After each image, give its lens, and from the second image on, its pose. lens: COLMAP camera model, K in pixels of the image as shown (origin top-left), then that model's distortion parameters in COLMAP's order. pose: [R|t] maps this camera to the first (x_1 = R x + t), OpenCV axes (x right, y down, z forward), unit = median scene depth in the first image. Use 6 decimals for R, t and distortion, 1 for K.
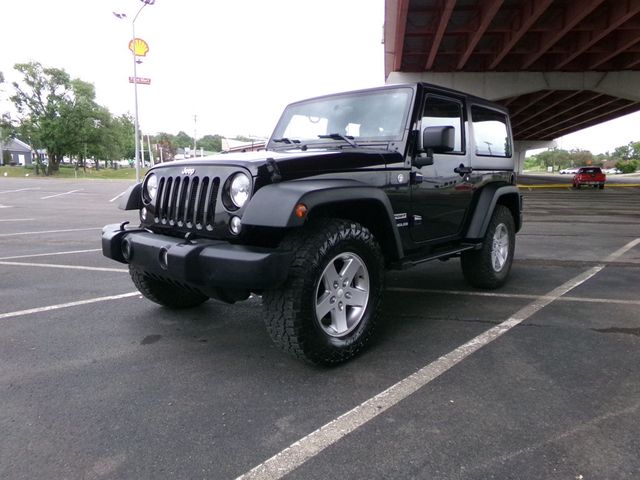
lens RADIAL K [[441.9, 0, 320.0], [0, 441.9, 240.0], [0, 0, 1]] dist [-0.002027, 0.007626]
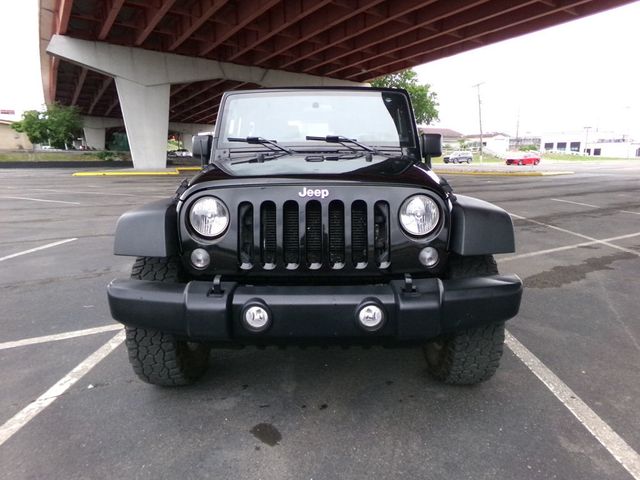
lens RADIAL K [[439.0, 0, 320.2], [0, 439.0, 225.7], [0, 0, 1]] dist [0.048734, 0.001624]
pose [[0.728646, -0.116814, 0.674855, -0.097303], [0.107496, 0.992641, 0.055757, -0.017051], [-0.676402, 0.031917, 0.735841, 0.053482]]
